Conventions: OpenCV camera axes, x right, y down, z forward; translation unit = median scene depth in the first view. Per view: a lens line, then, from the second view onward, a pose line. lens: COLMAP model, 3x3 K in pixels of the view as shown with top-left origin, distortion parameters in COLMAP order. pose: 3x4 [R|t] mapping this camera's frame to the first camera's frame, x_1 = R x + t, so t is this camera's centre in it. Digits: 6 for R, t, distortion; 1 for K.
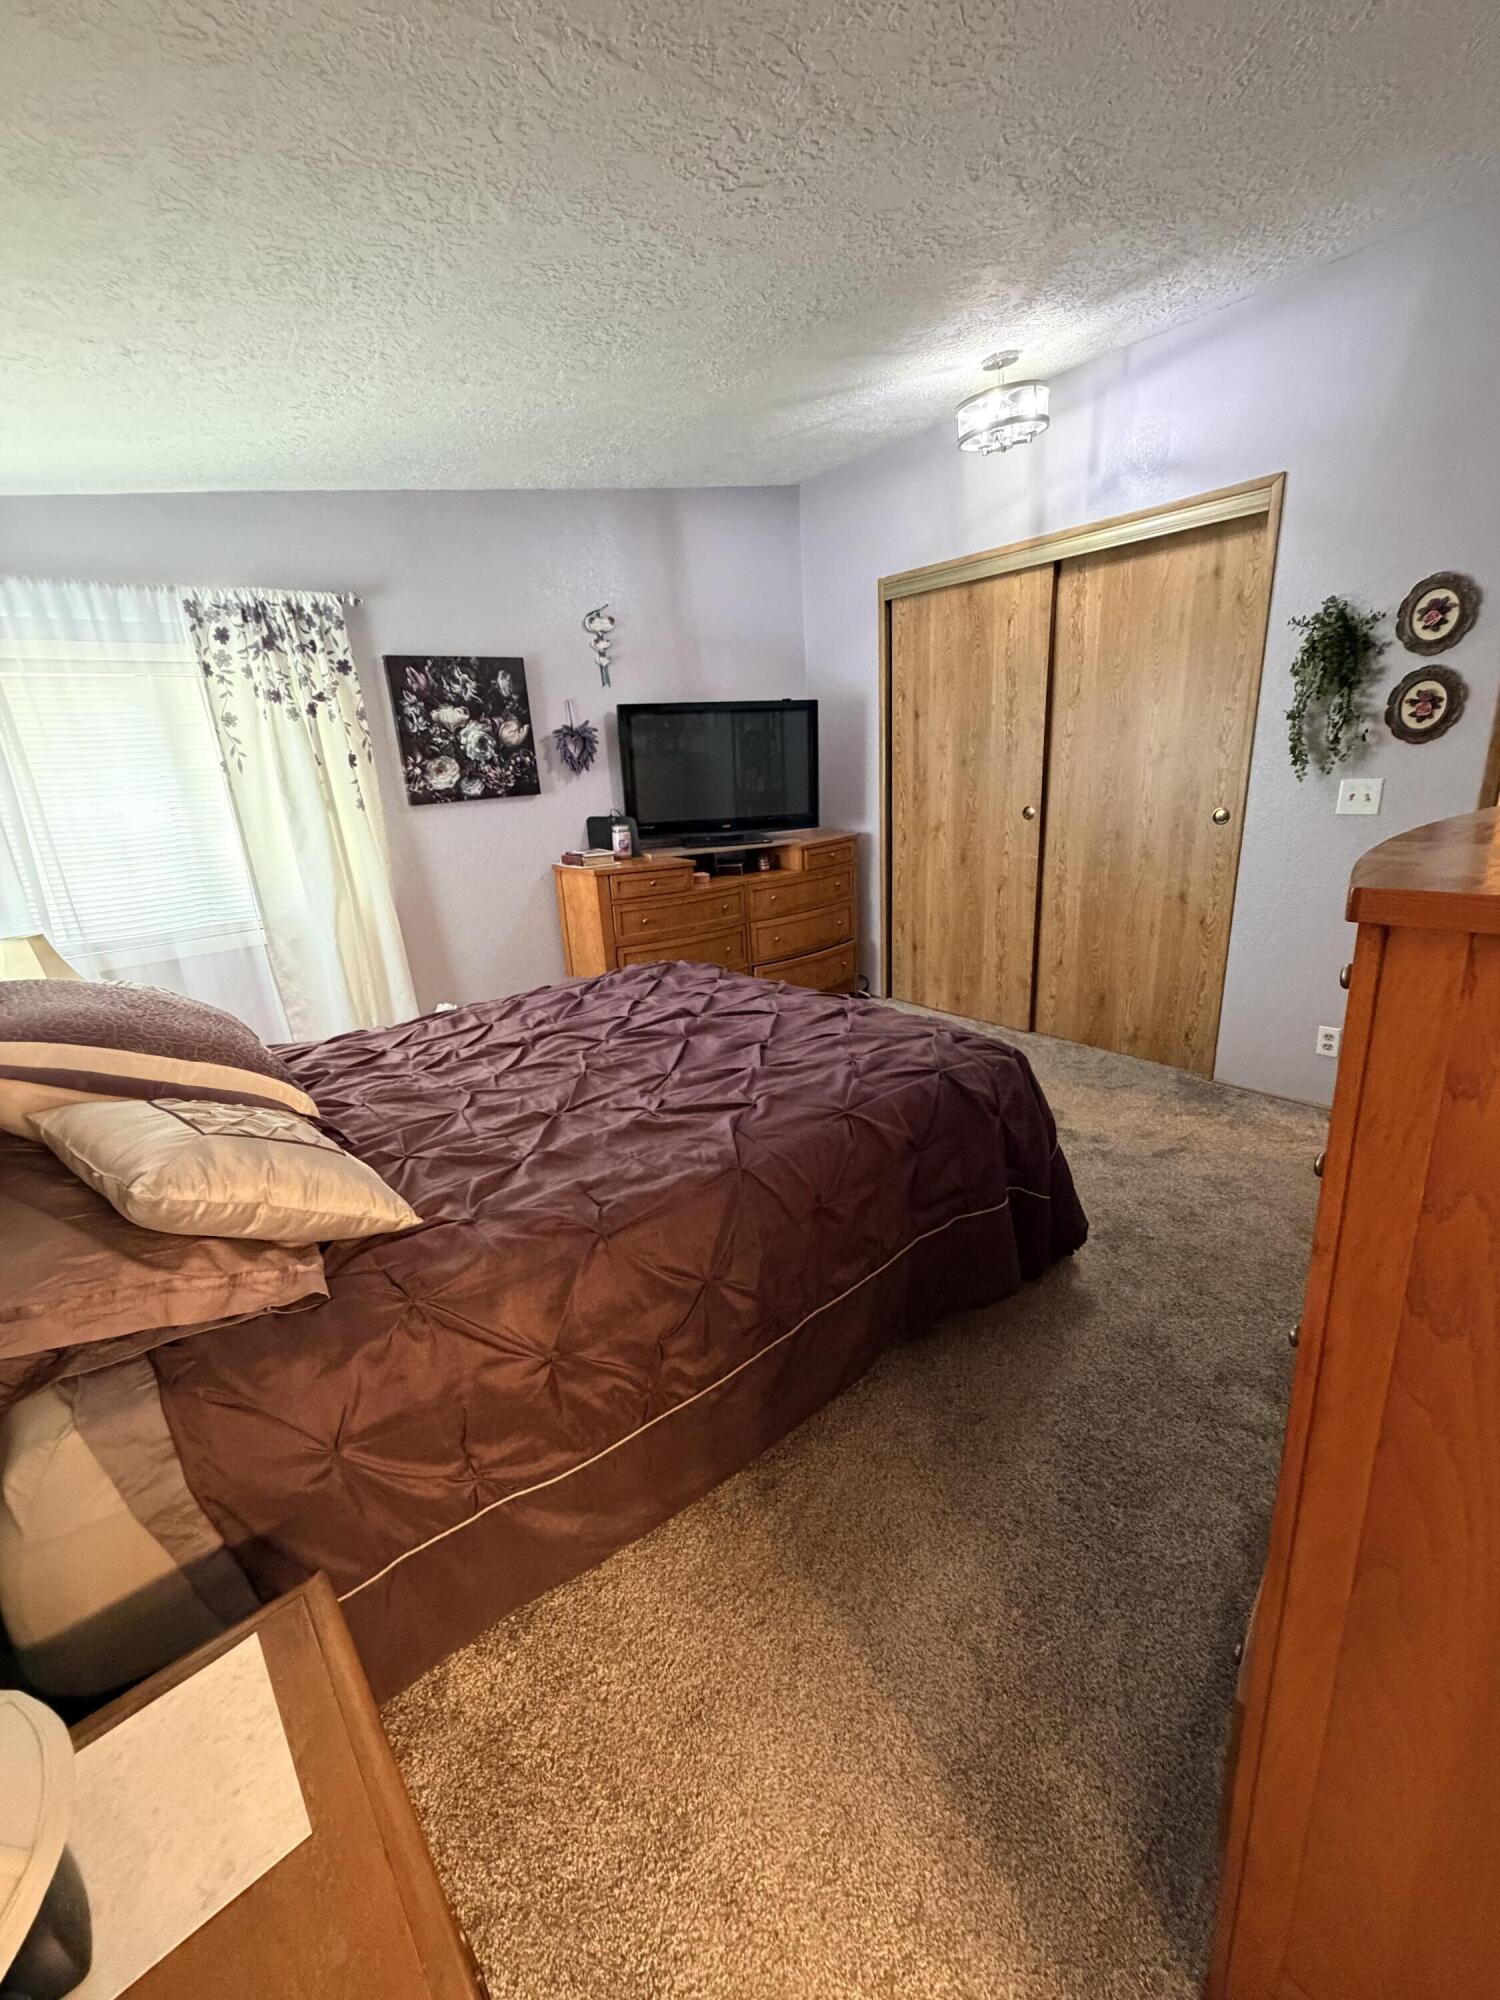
lens RADIAL K [[796.9, 0, 750.0], [0, 796.9, 1000.0], [0, 0, 1]] dist [-0.000166, -0.000322]
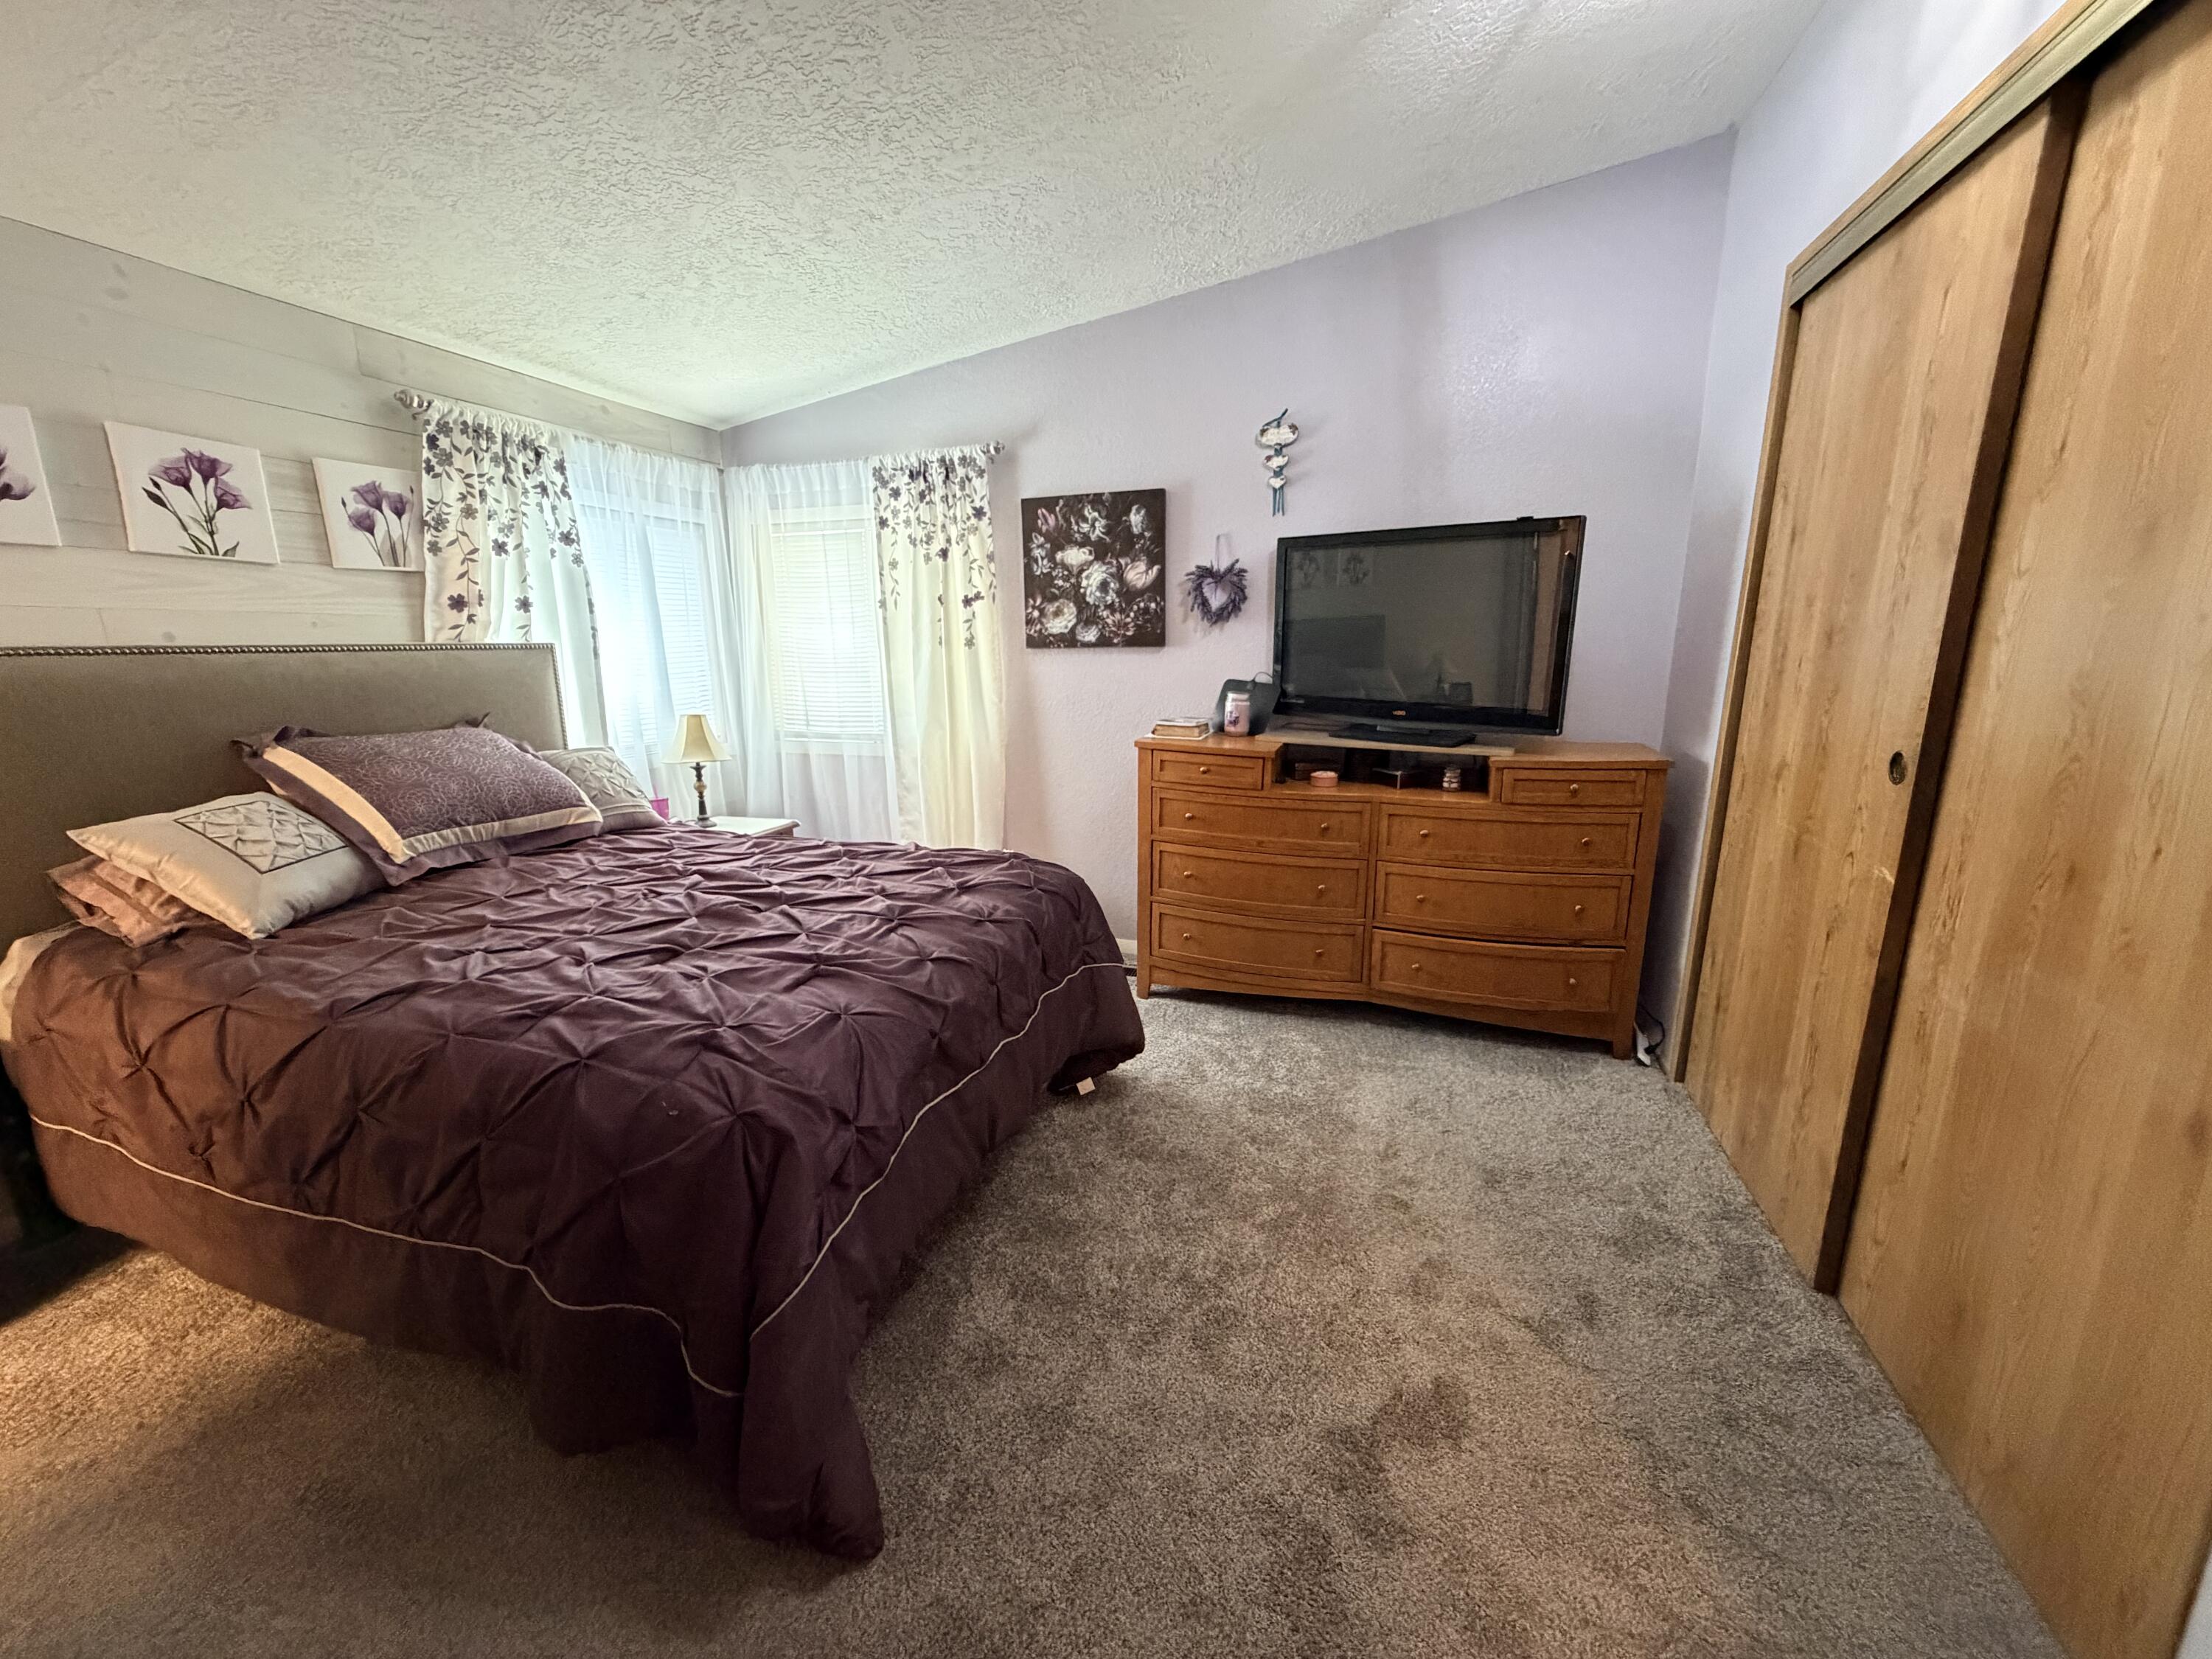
lens RADIAL K [[881.4, 0, 1104.9], [0, 881.4, 838.1], [0, 0, 1]] dist [-0.000166, -0.000322]
pose [[0.528785, 0.238375, -0.814594, 0.555872], [-0.270069, 0.957124, 0.104771, -0.154616], [0.804642, 0.164595, 0.570490, 0.479979]]
